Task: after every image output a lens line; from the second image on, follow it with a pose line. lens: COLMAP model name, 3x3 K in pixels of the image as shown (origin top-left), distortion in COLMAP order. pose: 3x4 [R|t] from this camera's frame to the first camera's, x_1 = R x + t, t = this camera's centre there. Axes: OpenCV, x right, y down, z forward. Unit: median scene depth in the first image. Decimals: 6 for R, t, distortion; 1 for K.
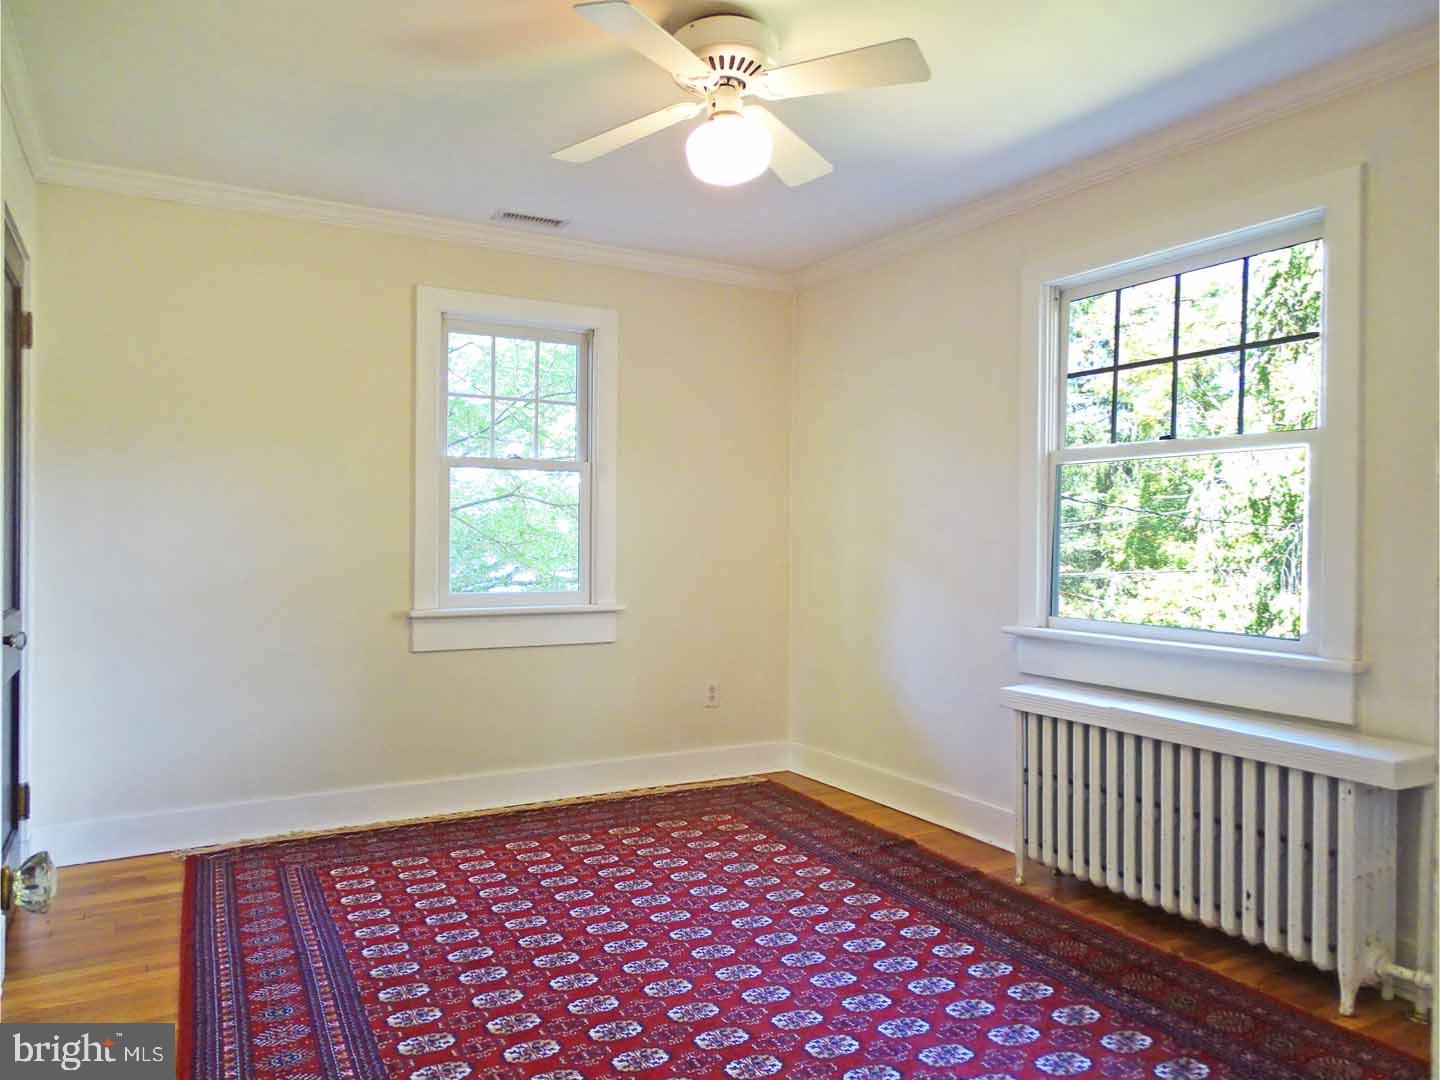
lens RADIAL K [[1027.8, 0, 723.9], [0, 1027.8, 539.0], [0, 0, 1]] dist [0.008789, 0.000474]
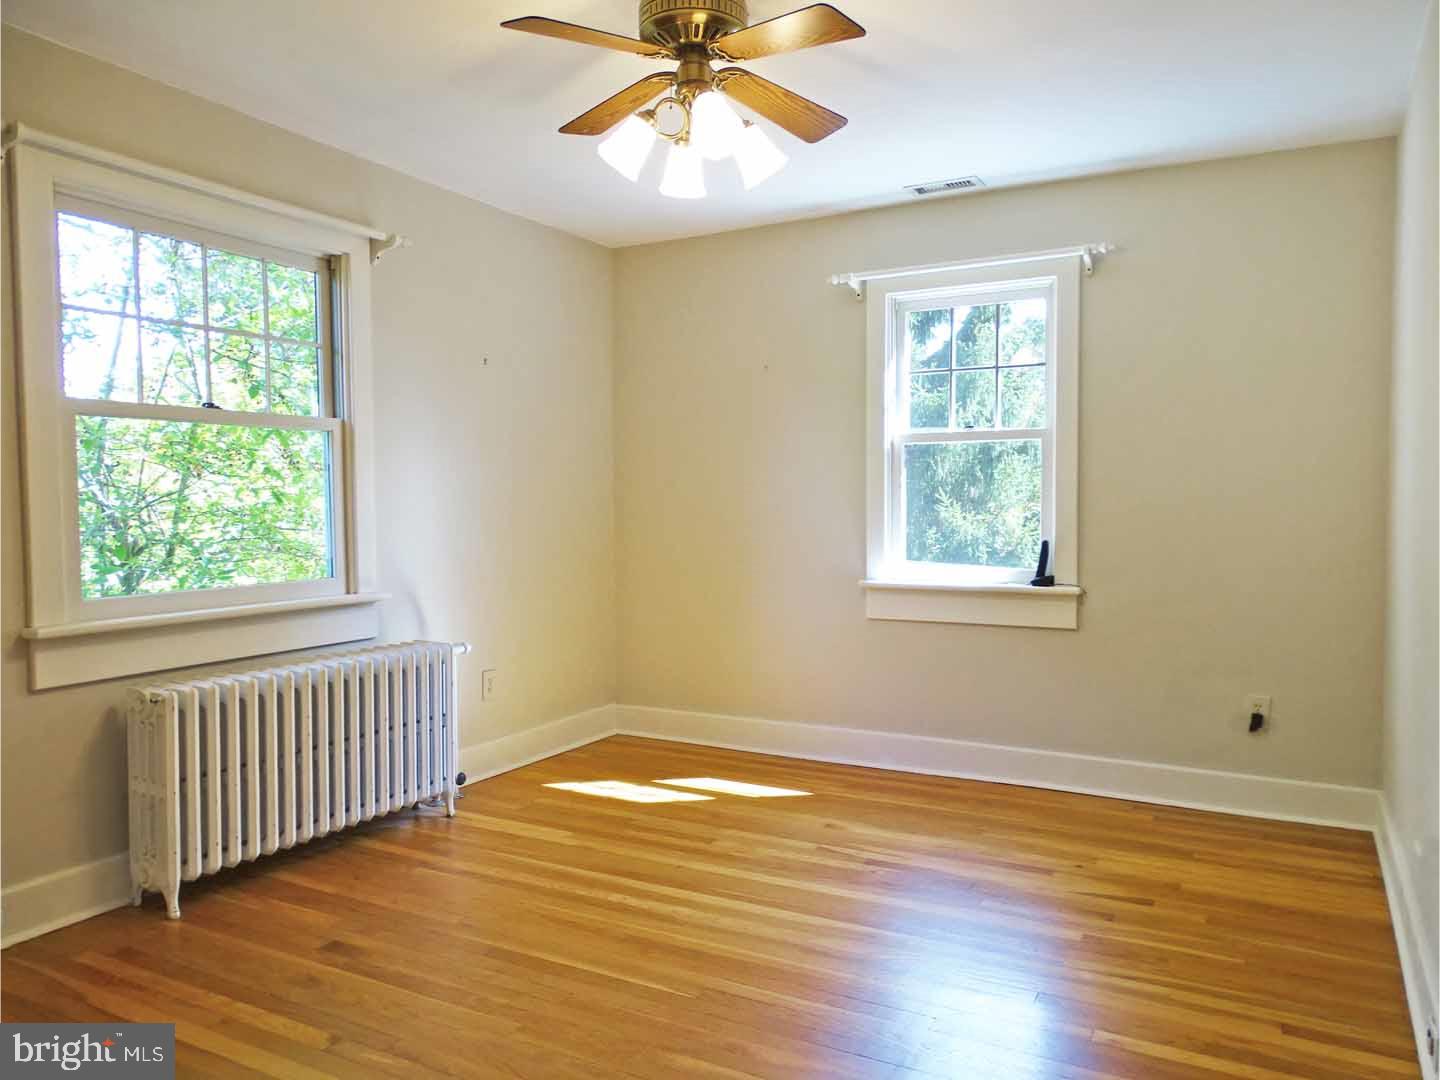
lens RADIAL K [[1027.8, 0, 723.9], [0, 1027.8, 539.0], [0, 0, 1]] dist [0.008789, 0.000474]
pose [[0.659153, -0.036691, 0.751113, -0.541440], [0.009144, 0.999126, 0.040782, -0.012134], [-0.751953, -0.020014, 0.658913, 0.235787]]
